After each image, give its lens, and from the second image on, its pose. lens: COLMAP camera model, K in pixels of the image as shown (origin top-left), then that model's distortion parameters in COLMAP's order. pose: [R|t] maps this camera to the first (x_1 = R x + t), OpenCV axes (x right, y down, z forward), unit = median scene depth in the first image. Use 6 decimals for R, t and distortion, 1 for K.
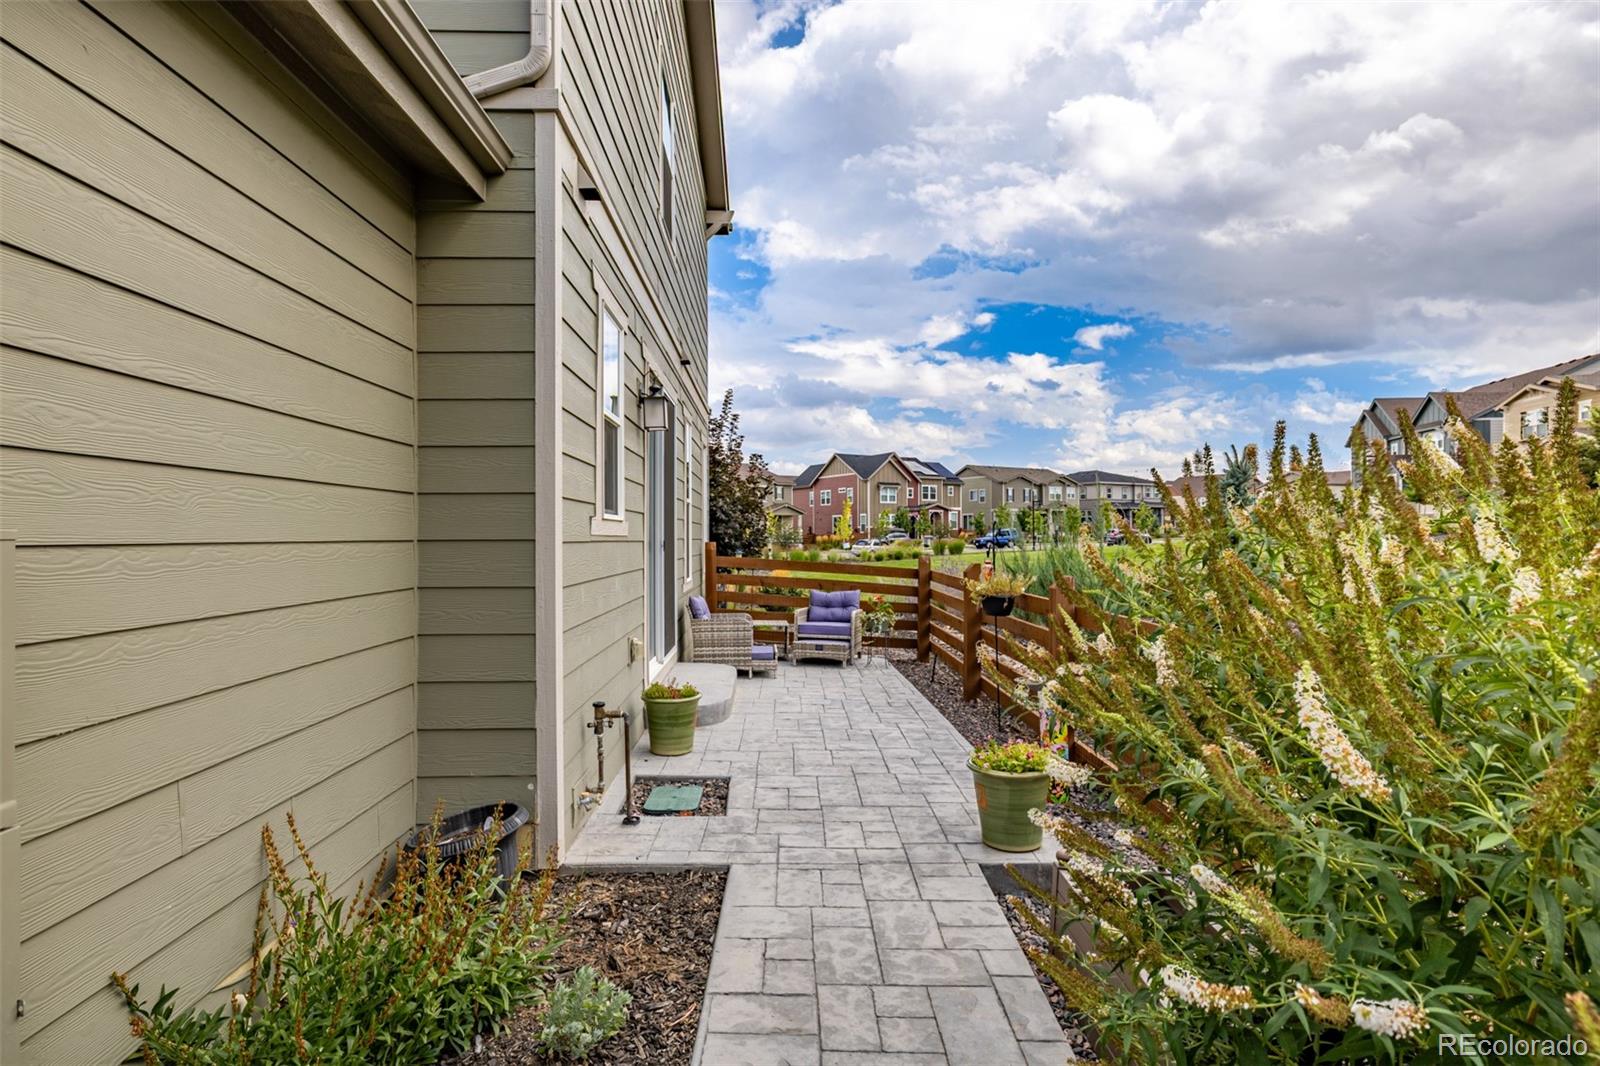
lens RADIAL K [[804.2, 0, 800.0], [0, 804.2, 533.0], [0, 0, 1]] dist [-0.000347, -0.000010]
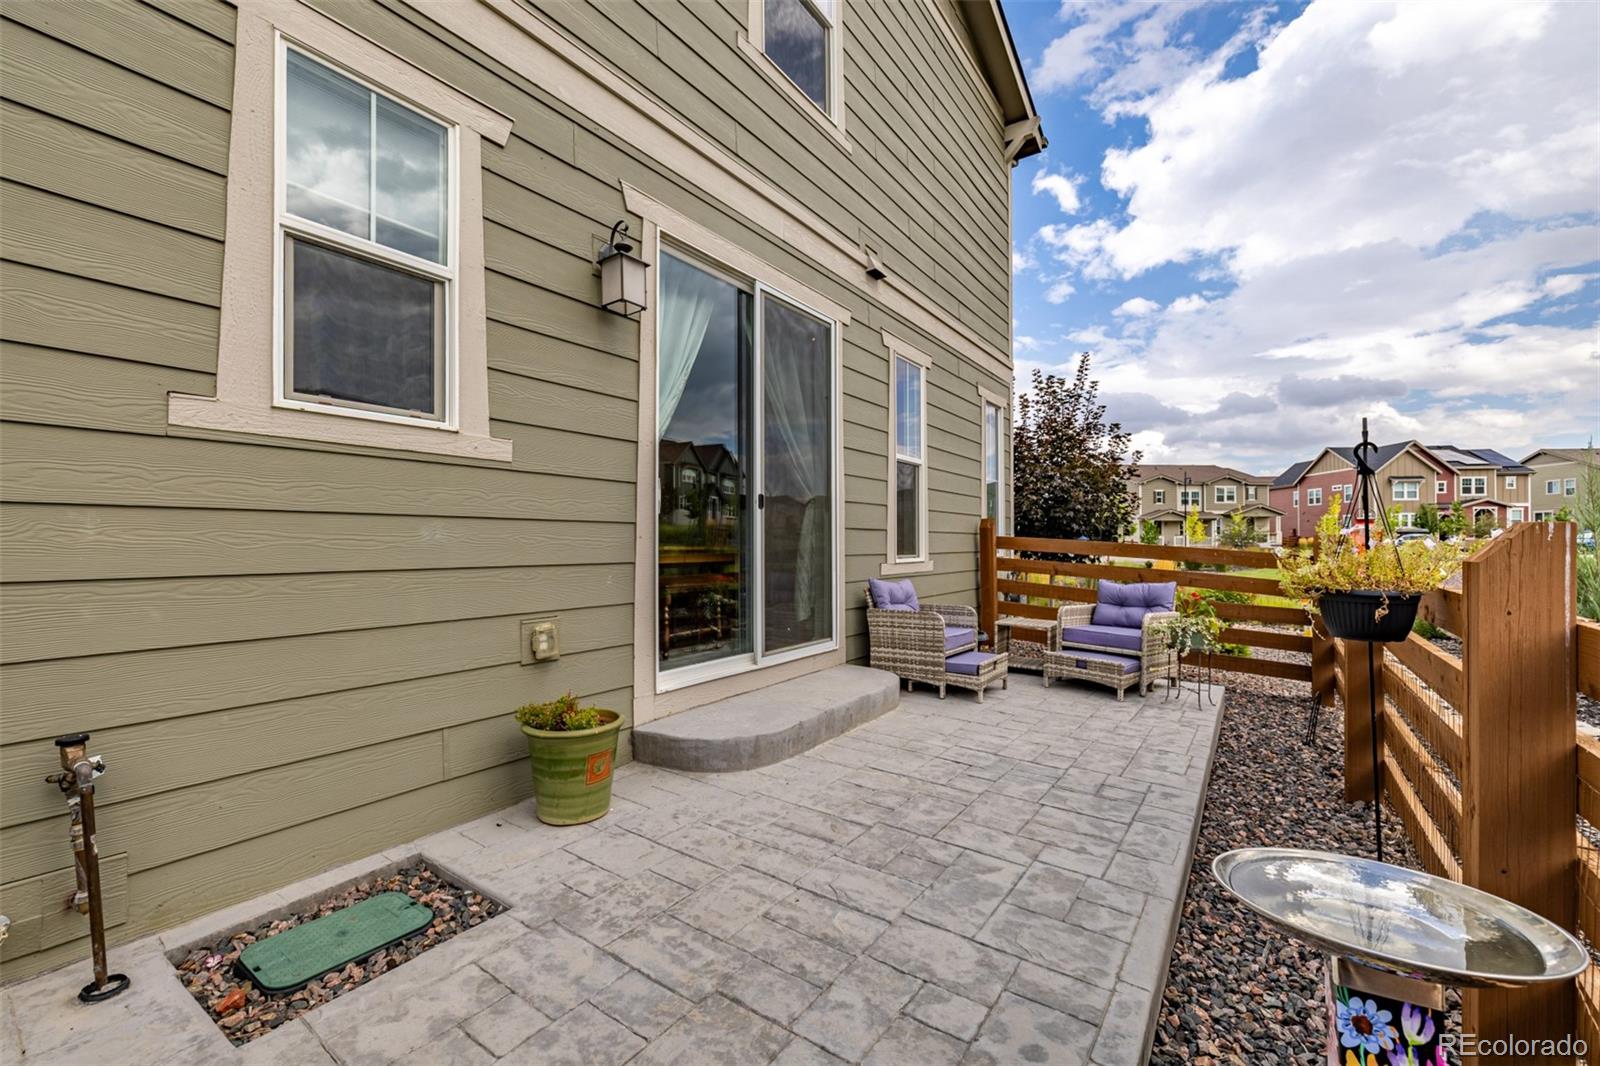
lens RADIAL K [[674.6, 0, 800.0], [0, 674.6, 533.0], [0, 0, 1]] dist [0.002016, 0.000317]
pose [[0.806314, -0.007181, -0.591444, 0.104566], [0.001985, 0.999954, -0.009435, 0.024098], [0.591484, 0.006433, 0.806291, 0.255975]]
